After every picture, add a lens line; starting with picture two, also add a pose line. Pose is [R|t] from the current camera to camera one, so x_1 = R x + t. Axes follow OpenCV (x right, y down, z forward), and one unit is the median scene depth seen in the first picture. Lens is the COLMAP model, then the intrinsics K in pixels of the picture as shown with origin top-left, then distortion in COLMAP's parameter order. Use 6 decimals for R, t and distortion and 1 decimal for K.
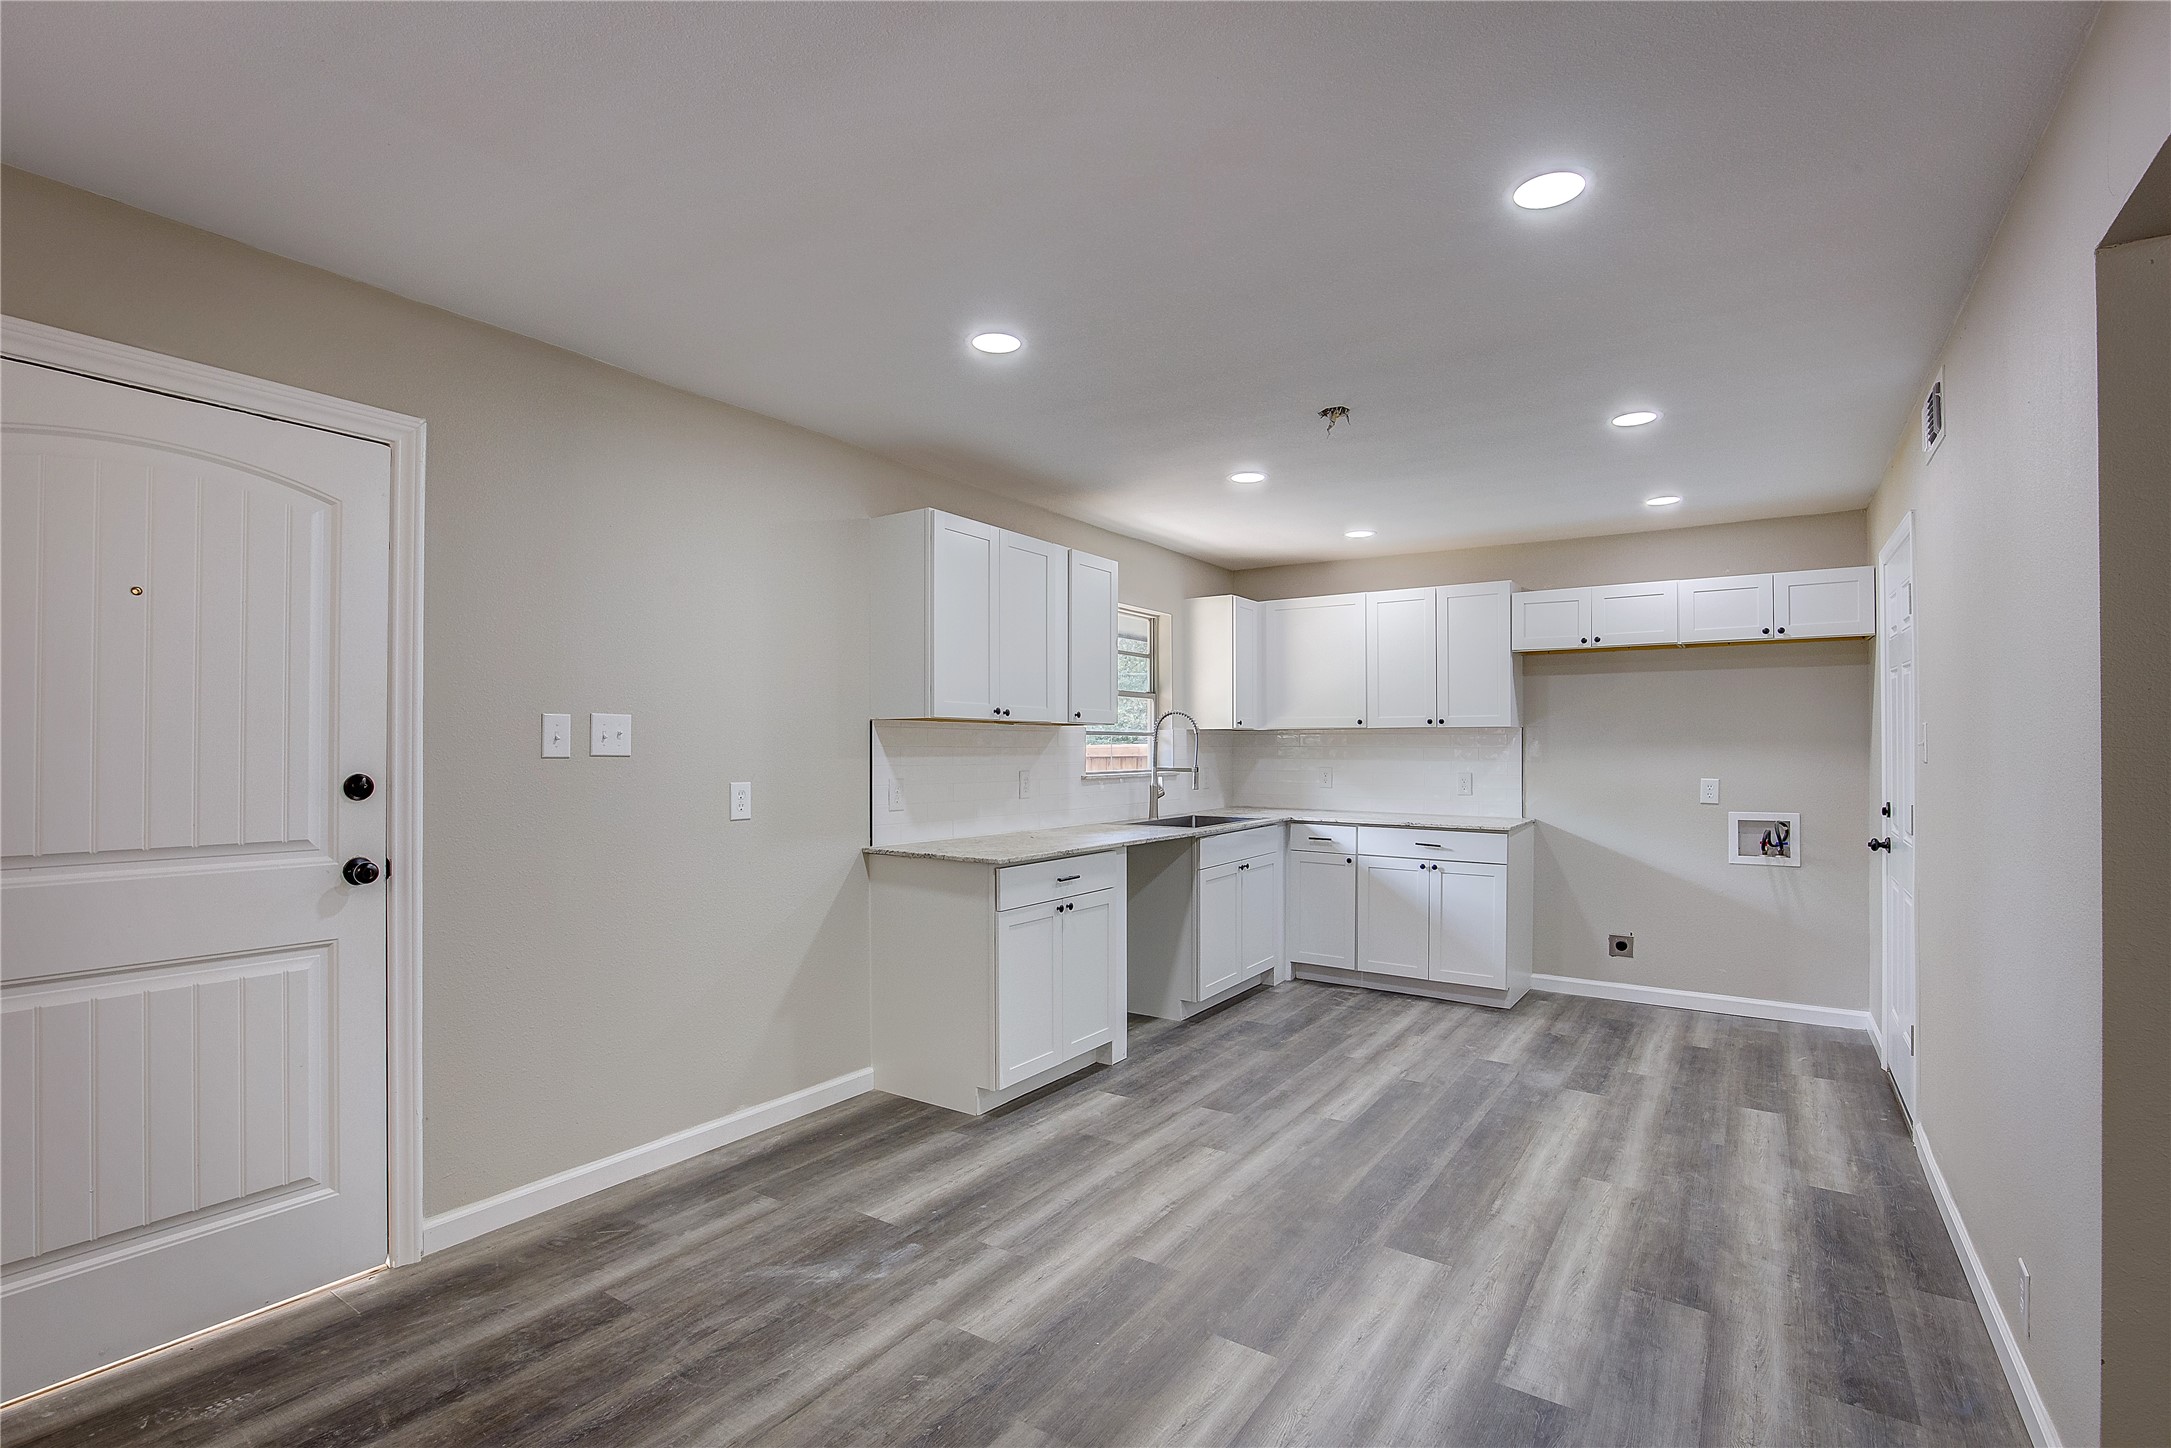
lens RADIAL K [[965.2, 0, 1123.0], [0, 965.2, 745.0], [0, 0, 1]] dist [-0.034294, 0.006228]
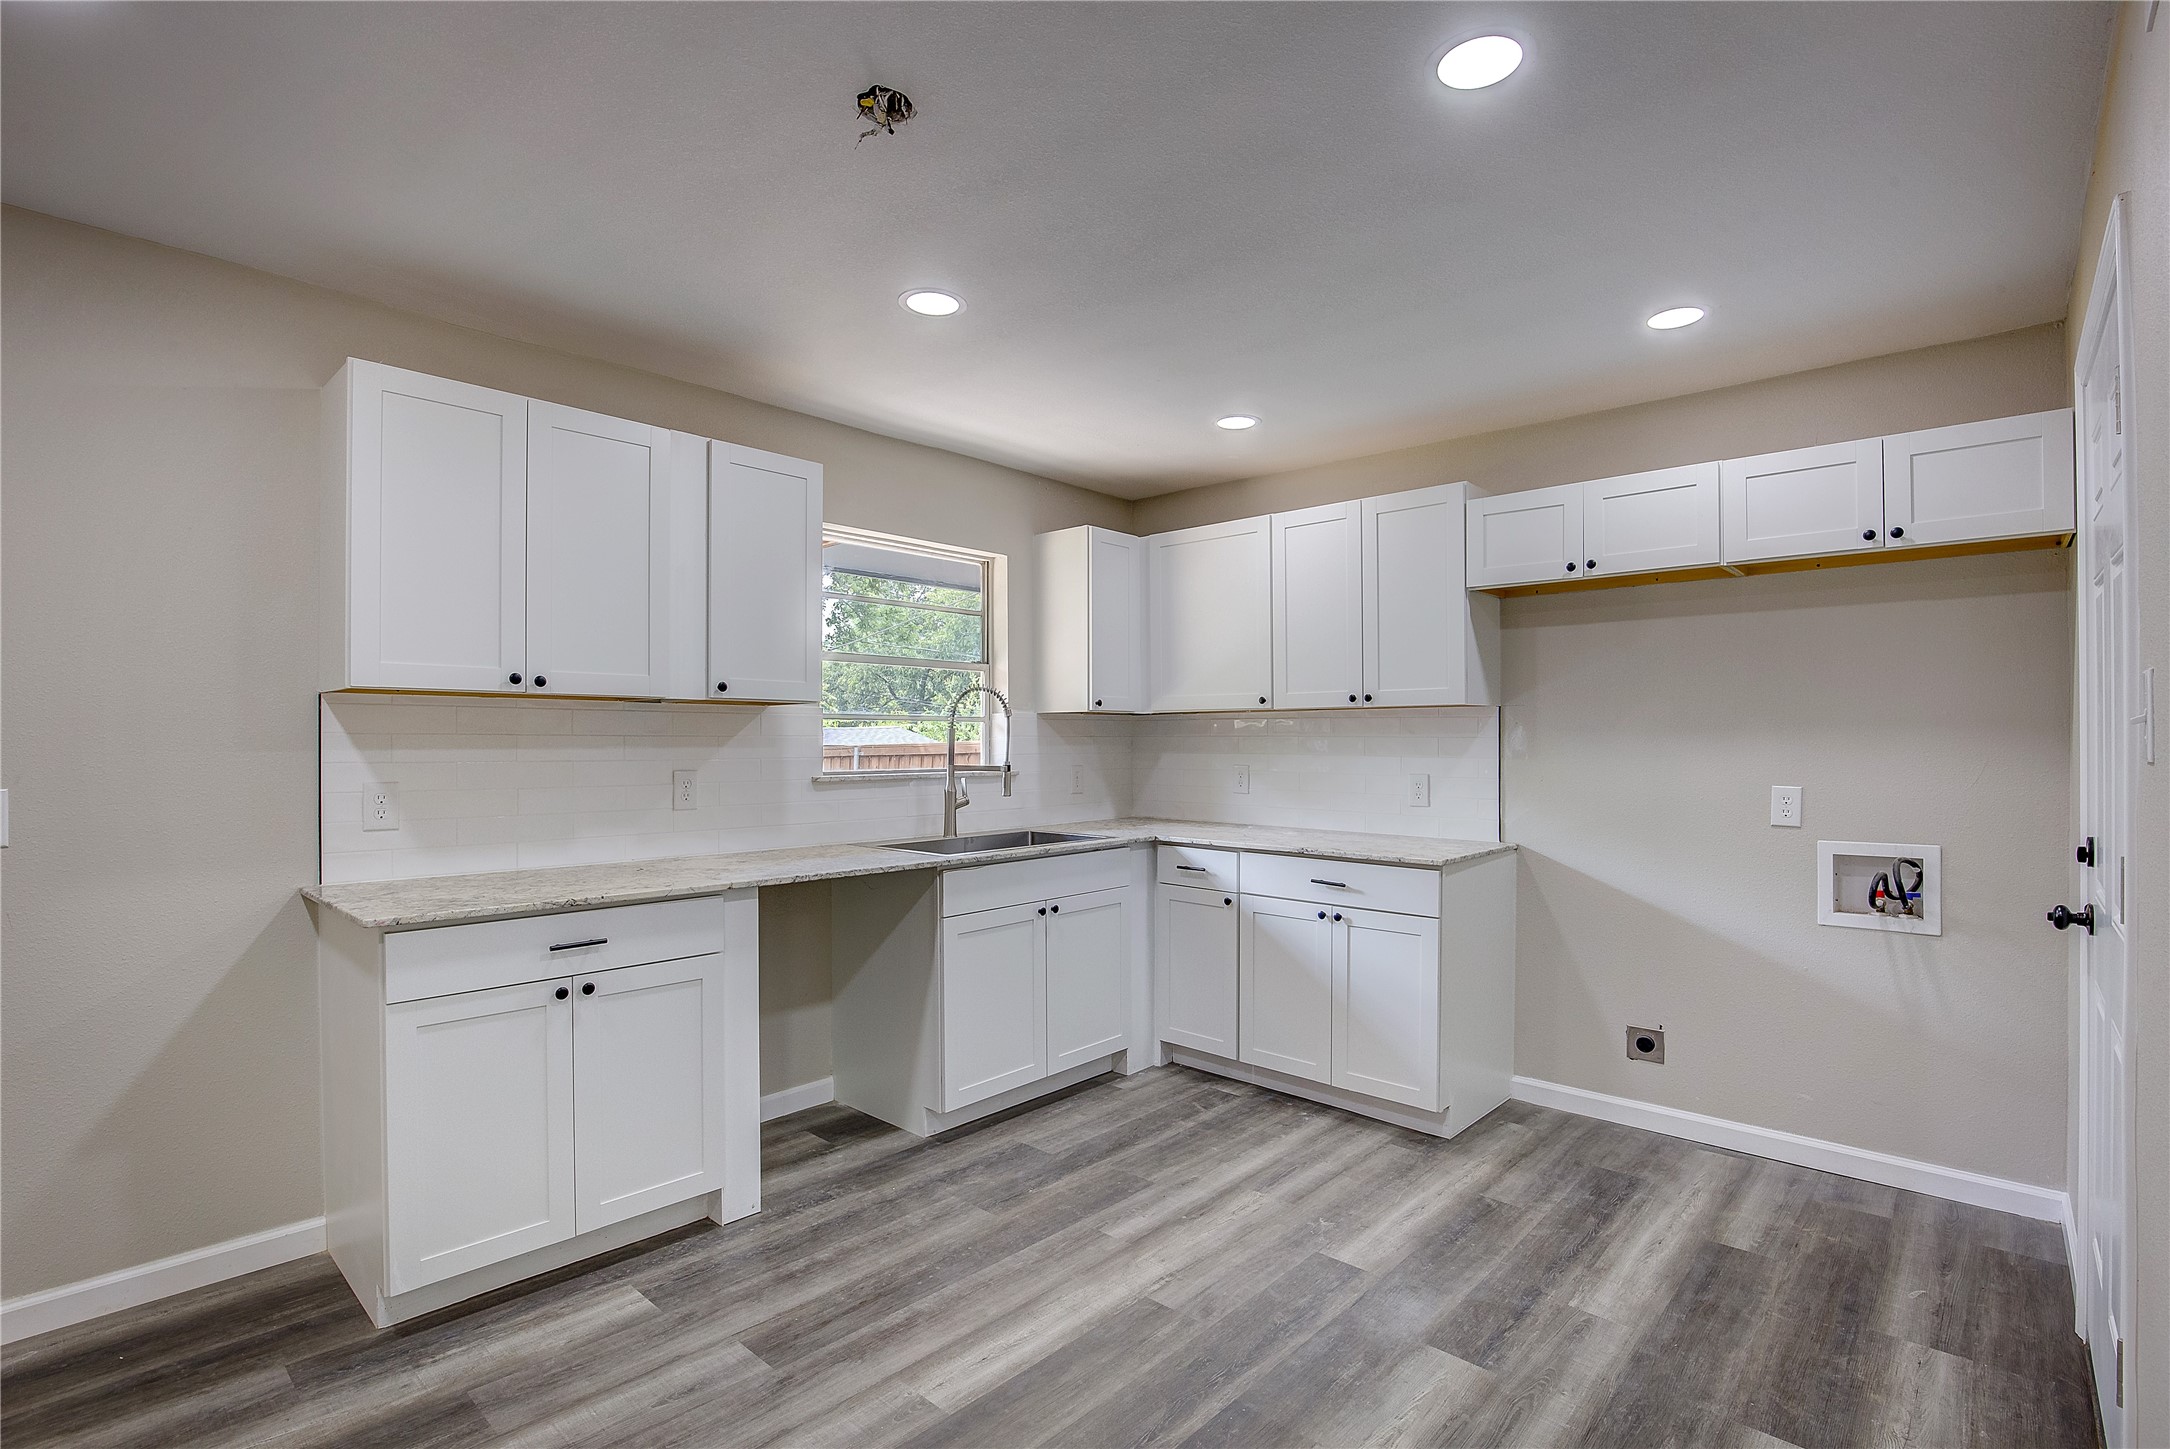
lens RADIAL K [[998.3, 0, 1111.2], [0, 998.3, 744.3], [0, 0, 1]] dist [-0.038518, 0.009200]
pose [[0.989249, -0.000398, -0.146241, 0.323167], [0.001247, 0.999983, 0.005717, 0.004978], [0.146236, -0.005838, 0.989232, 0.359606]]
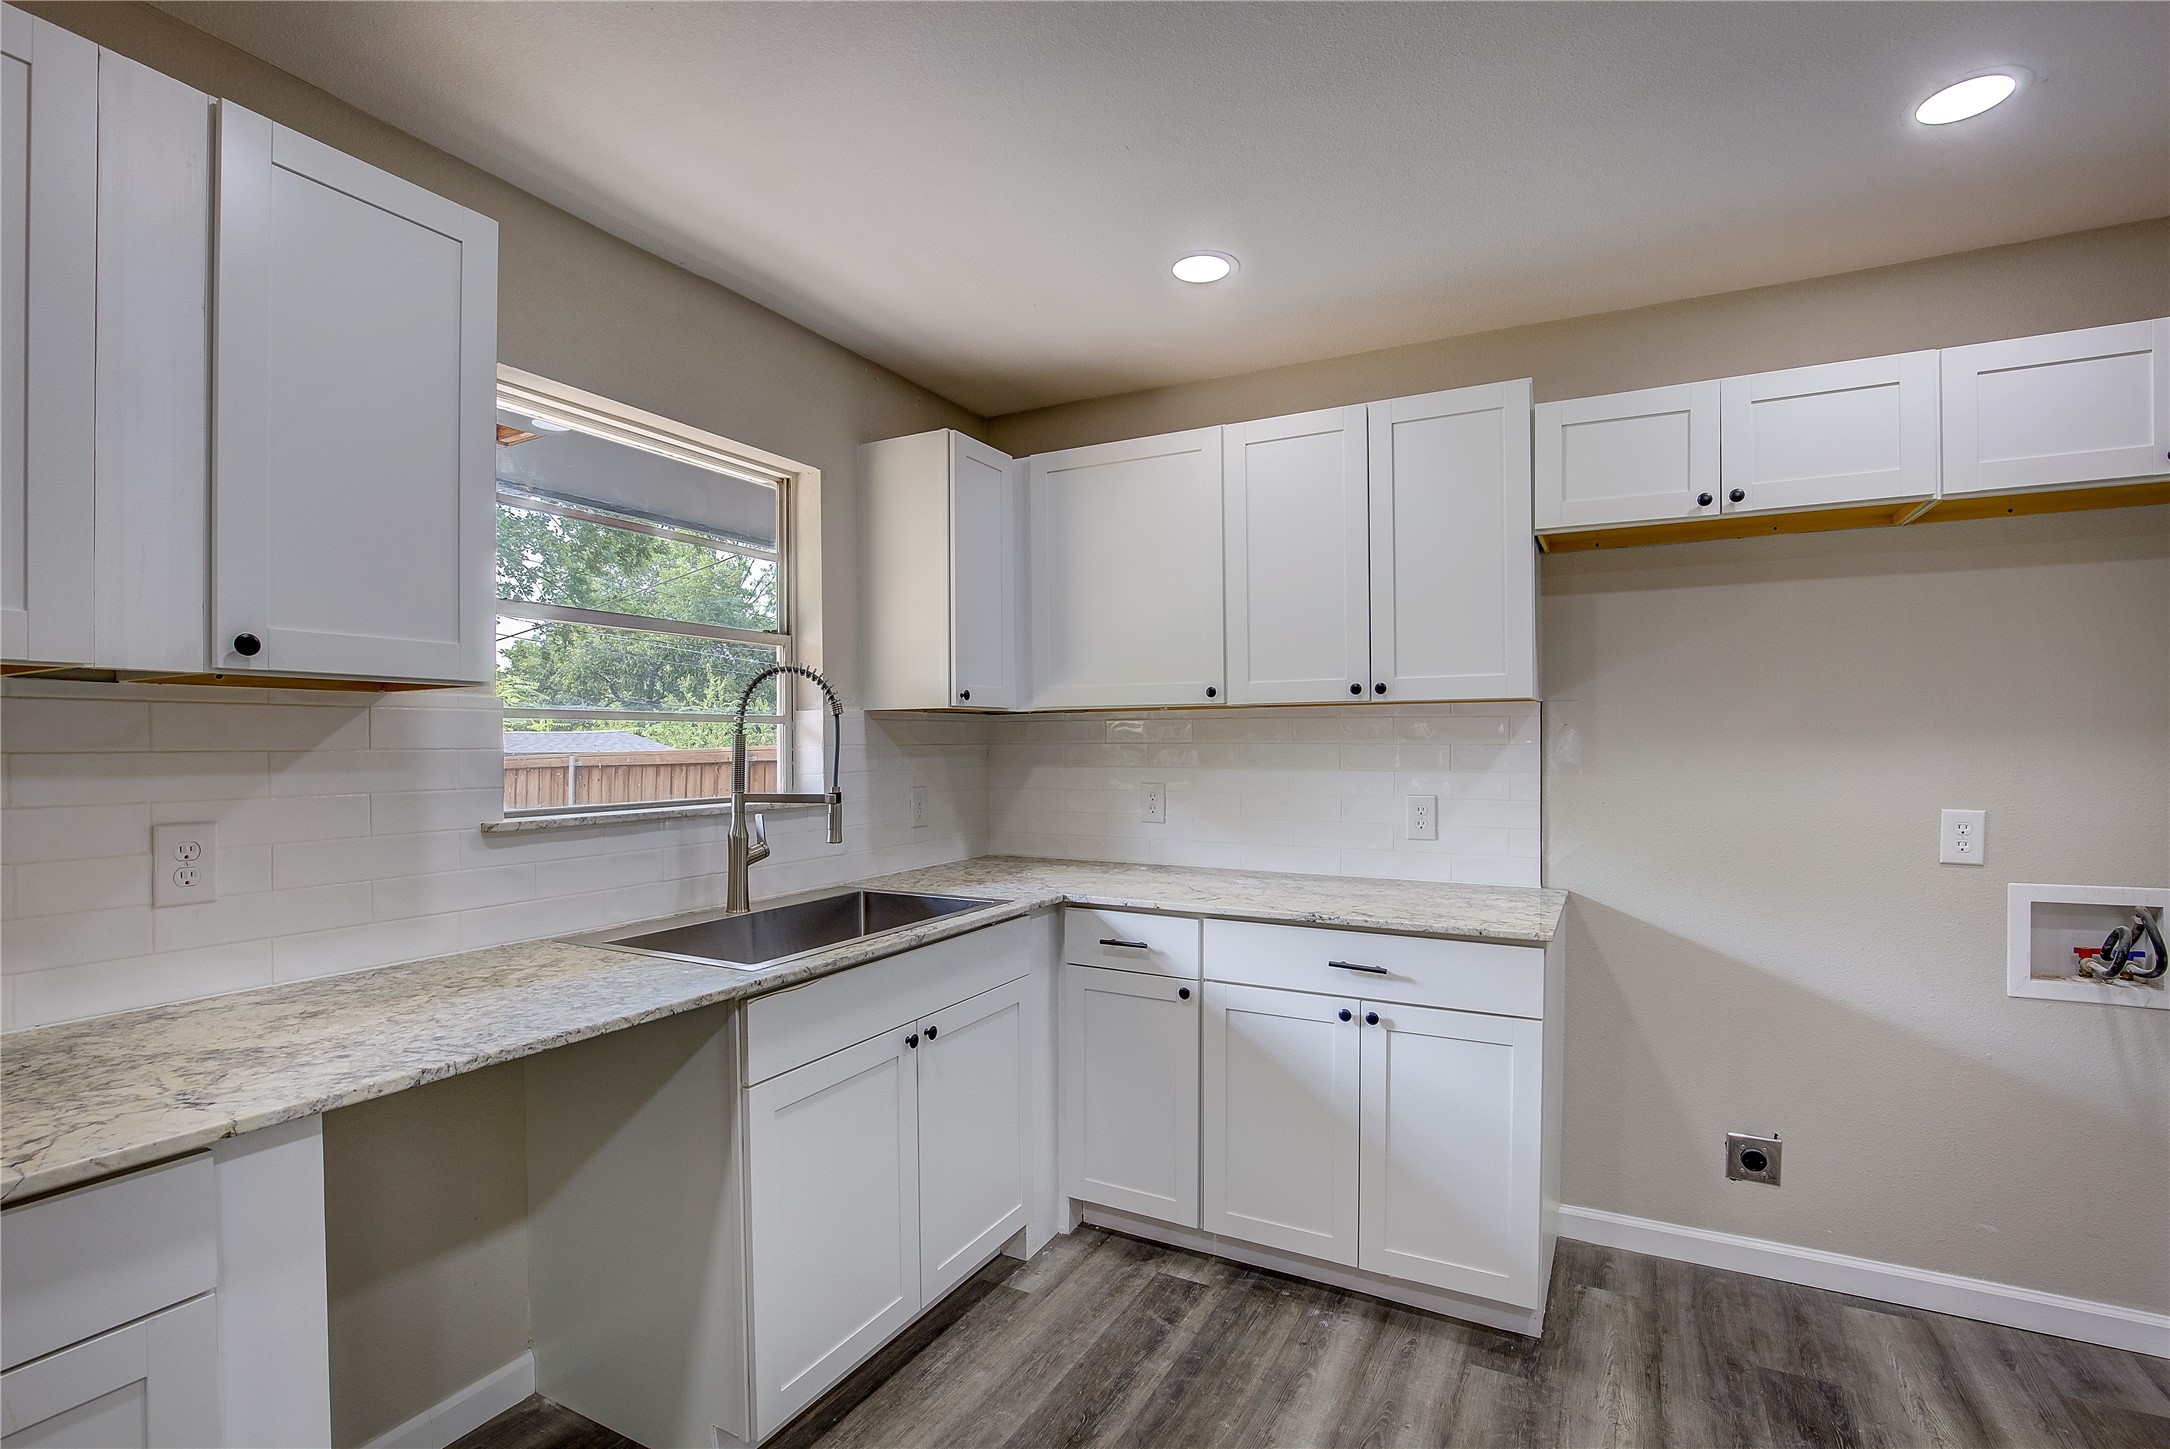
lens RADIAL K [[998.3, 0, 1111.2], [0, 998.3, 744.3], [0, 0, 1]] dist [-0.038518, 0.009200]
pose [[0.994657, -0.005882, 0.103071, 0.191744], [0.005532, 0.999978, 0.003677, 0.000305], [-0.103090, -0.003087, 0.994667, 0.674040]]
